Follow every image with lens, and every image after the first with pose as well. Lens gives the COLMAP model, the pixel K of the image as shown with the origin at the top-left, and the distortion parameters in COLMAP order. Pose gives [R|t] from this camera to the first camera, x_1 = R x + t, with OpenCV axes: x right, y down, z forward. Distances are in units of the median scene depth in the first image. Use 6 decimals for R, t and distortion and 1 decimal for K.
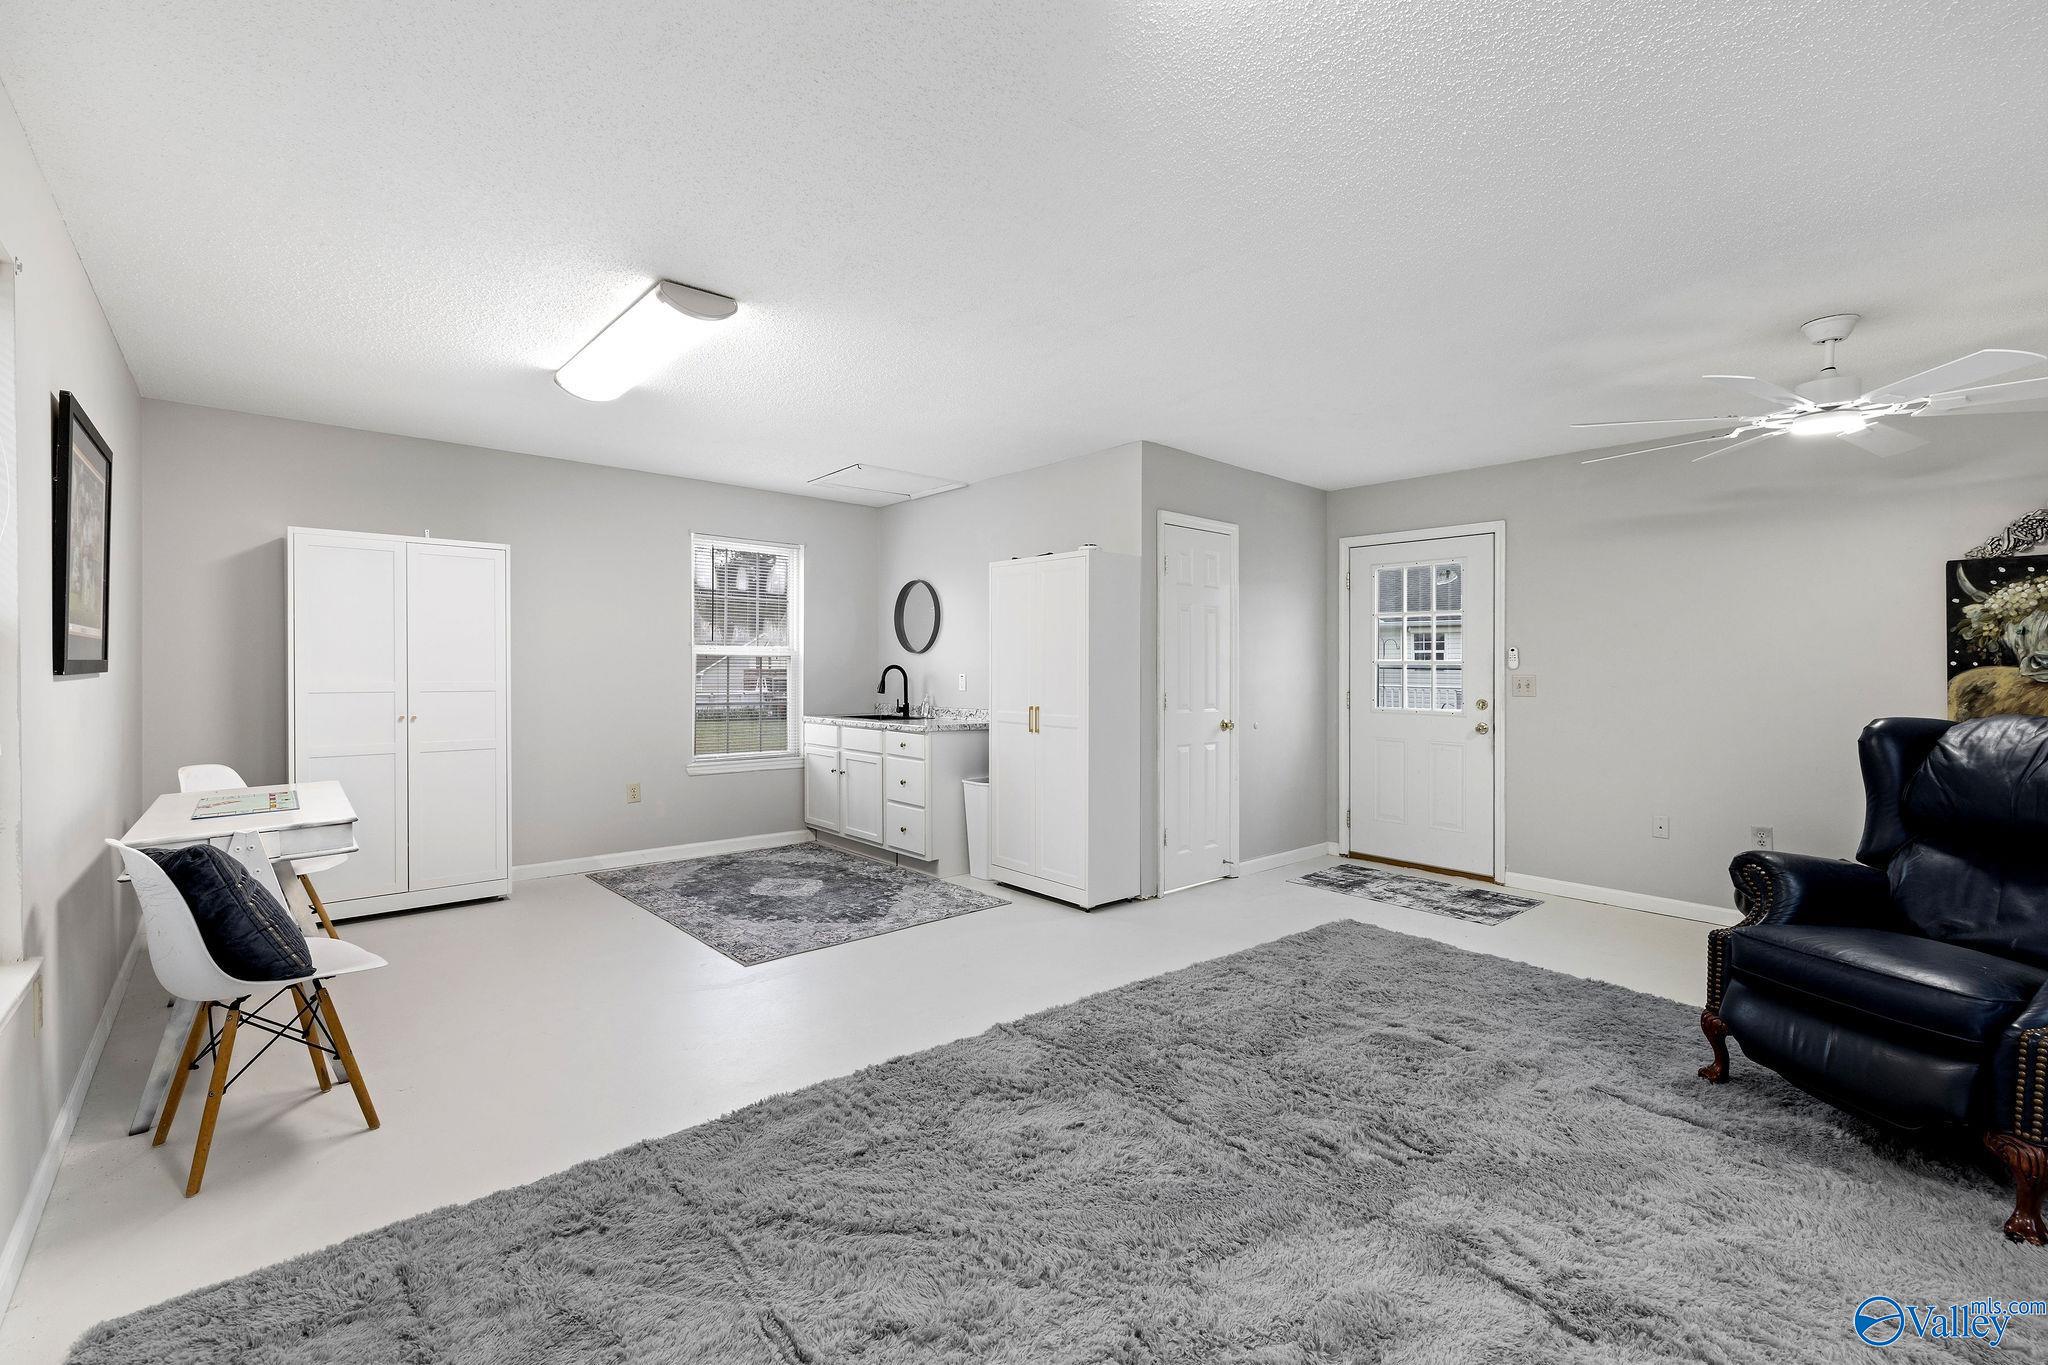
lens RADIAL K [[890.4, 0, 1009.4], [0, 890.4, 672.7], [0, 0, 1]] dist [0.012692, 0.000161]
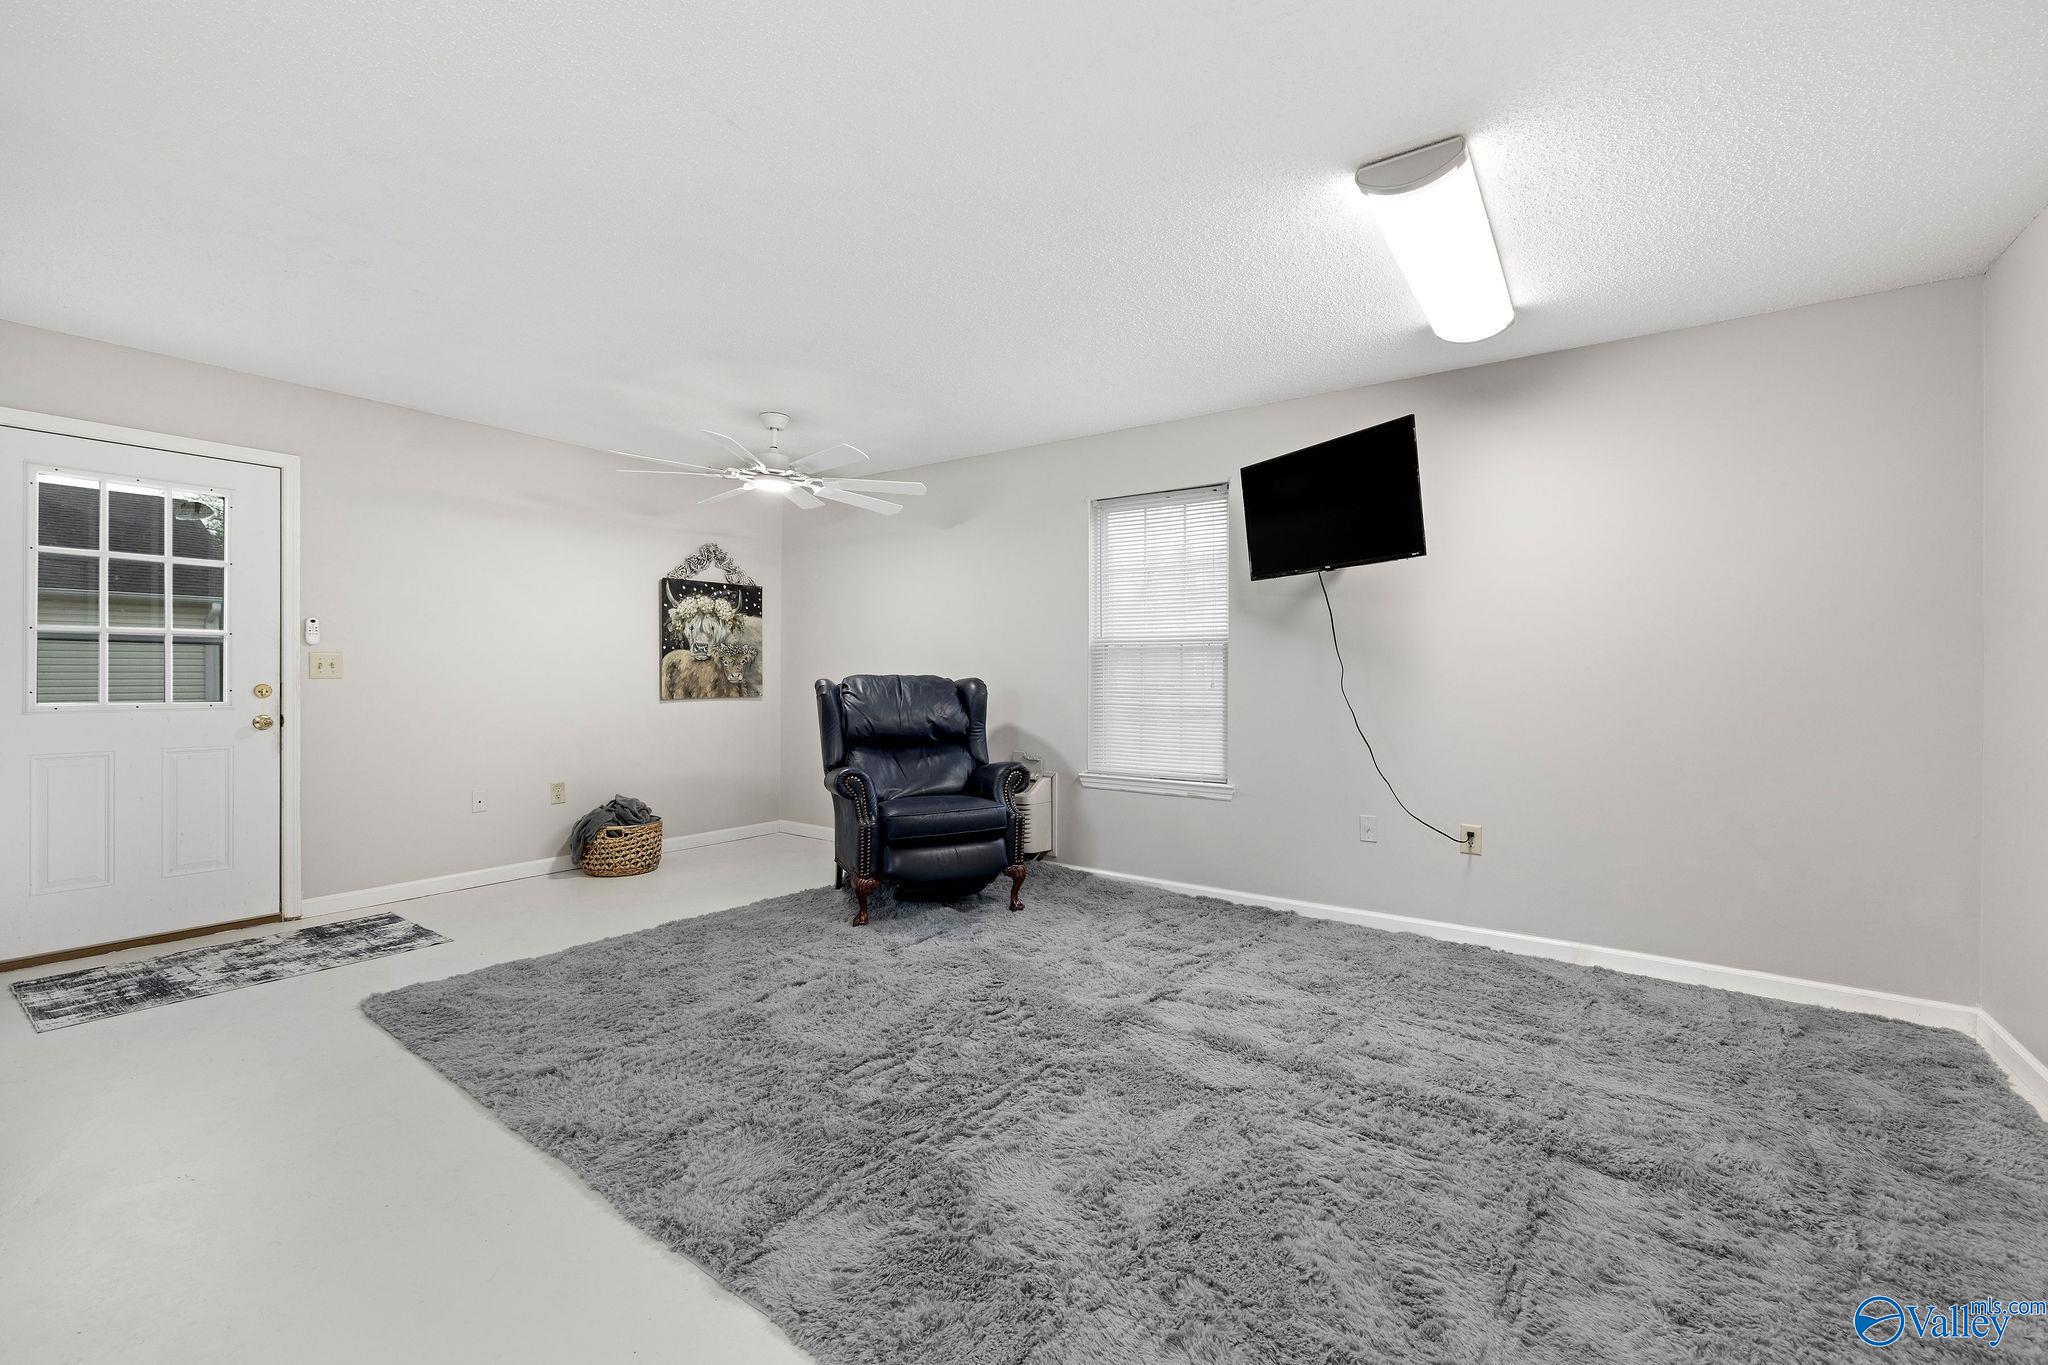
lens RADIAL K [[890.4, 0, 1009.4], [0, 890.4, 672.7], [0, 0, 1]] dist [0.012692, 0.000161]
pose [[-0.243374, -0.011795, 0.969861, -0.509759], [-0.006436, 0.999924, 0.010546, 0.012023], [-0.969911, -0.003675, -0.243431, 0.813389]]
